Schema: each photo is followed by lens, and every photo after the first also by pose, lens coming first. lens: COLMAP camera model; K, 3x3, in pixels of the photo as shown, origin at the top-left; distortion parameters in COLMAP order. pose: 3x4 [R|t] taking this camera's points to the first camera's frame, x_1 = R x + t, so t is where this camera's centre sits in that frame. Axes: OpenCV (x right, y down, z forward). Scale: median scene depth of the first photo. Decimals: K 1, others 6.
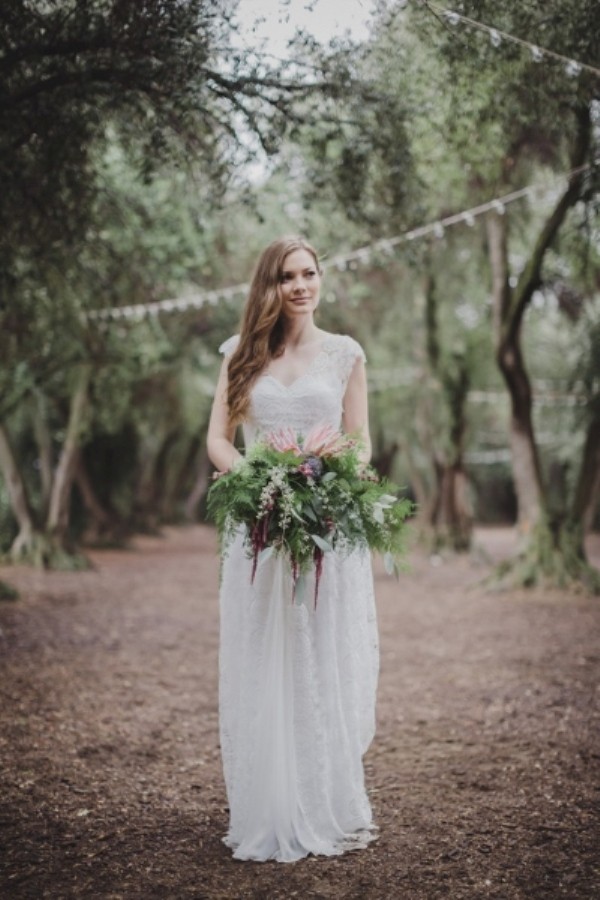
lens RADIAL K [[1271.1, 0, 300.0], [0, 1271.1, 450.0], [0, 0, 1]] dist [0.014616, -0.025568]
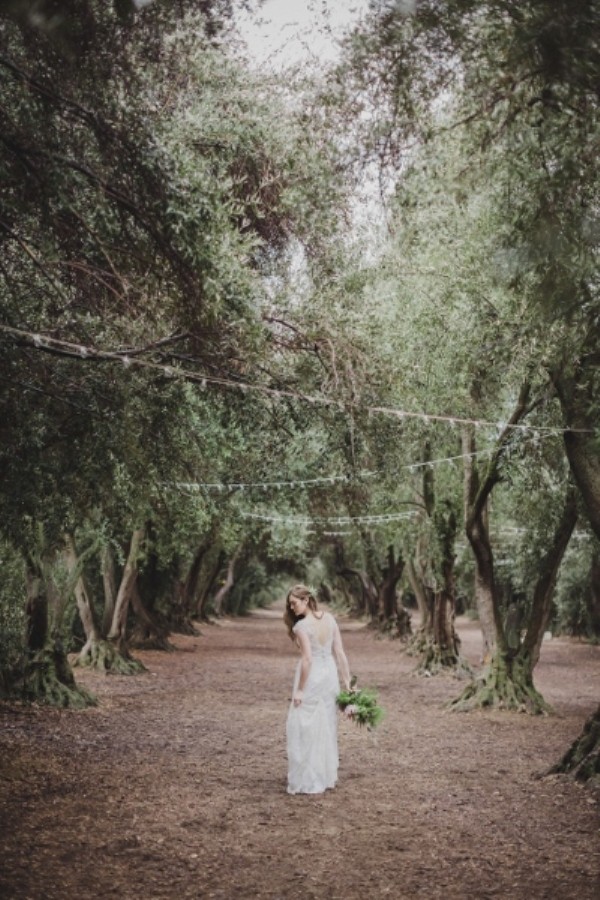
lens RADIAL K [[1271.1, 0, 300.0], [0, 1271.1, 450.0], [0, 0, 1]] dist [0.014616, -0.025568]
pose [[0.999544, 0.023739, -0.018642, 0.008930], [-0.024774, 0.998044, -0.057397, -0.141855], [0.017243, 0.057833, 0.998177, -0.609444]]
